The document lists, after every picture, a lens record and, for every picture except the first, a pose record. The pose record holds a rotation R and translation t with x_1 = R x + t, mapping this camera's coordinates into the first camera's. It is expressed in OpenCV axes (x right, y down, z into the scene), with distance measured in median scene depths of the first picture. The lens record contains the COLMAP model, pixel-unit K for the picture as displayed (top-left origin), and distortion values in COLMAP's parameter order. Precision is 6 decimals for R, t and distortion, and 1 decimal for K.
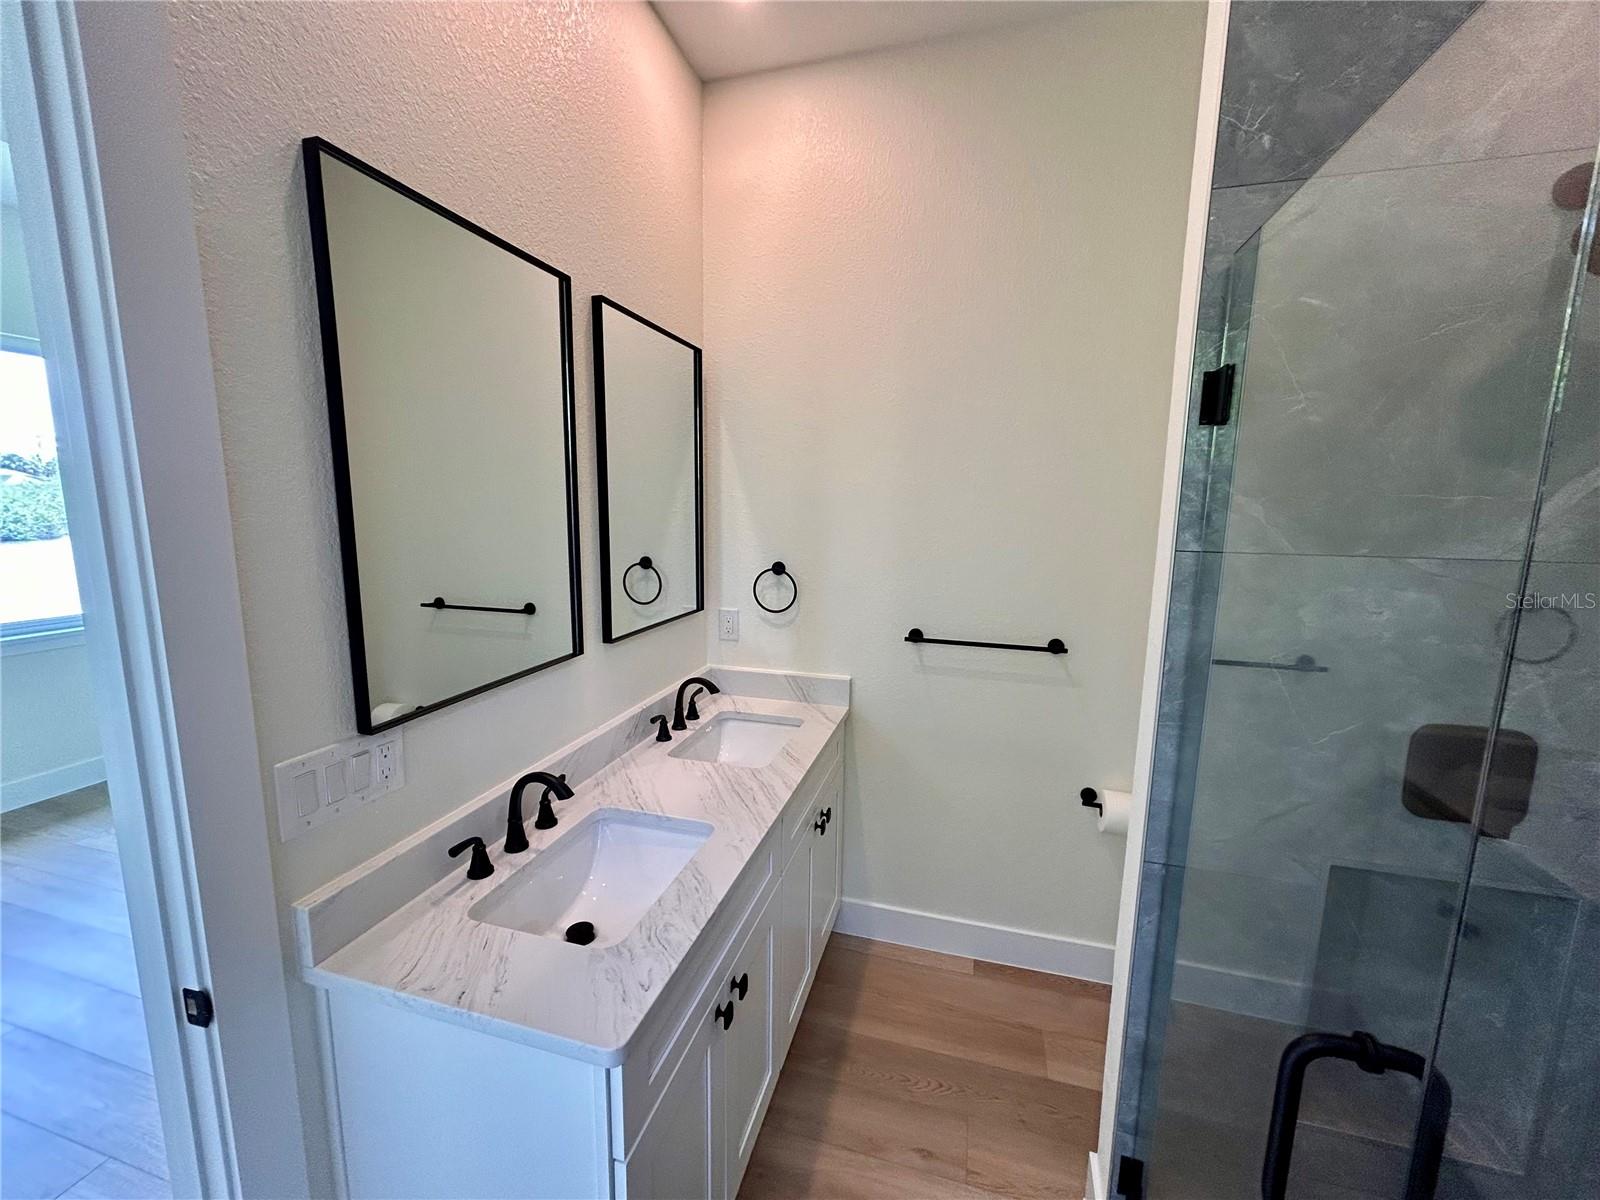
lens RADIAL K [[643.6, 0, 798.1], [0, 643.6, 600.7], [0, 0, 1]] dist [-0.004966, 0.001087]
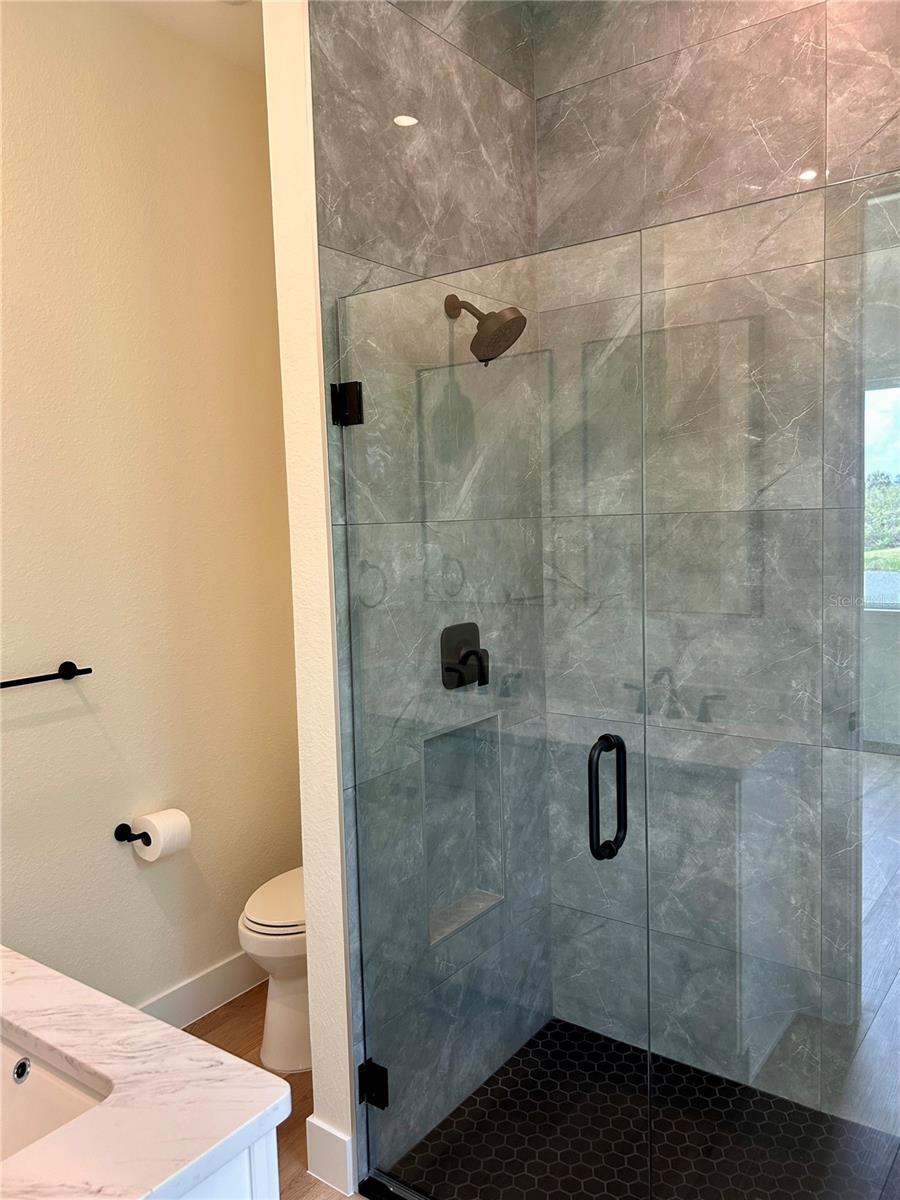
lens RADIAL K [[904.5, 0, 450.9], [0, 904.5, 598.9], [0, 0, 1]] dist [0.040530, -0.054014]
pose [[0.340237, -0.109341, 0.933961, -0.978540], [0.179211, 0.982552, 0.049744, 0.016205], [-0.923105, 0.150451, 0.353896, 0.194001]]
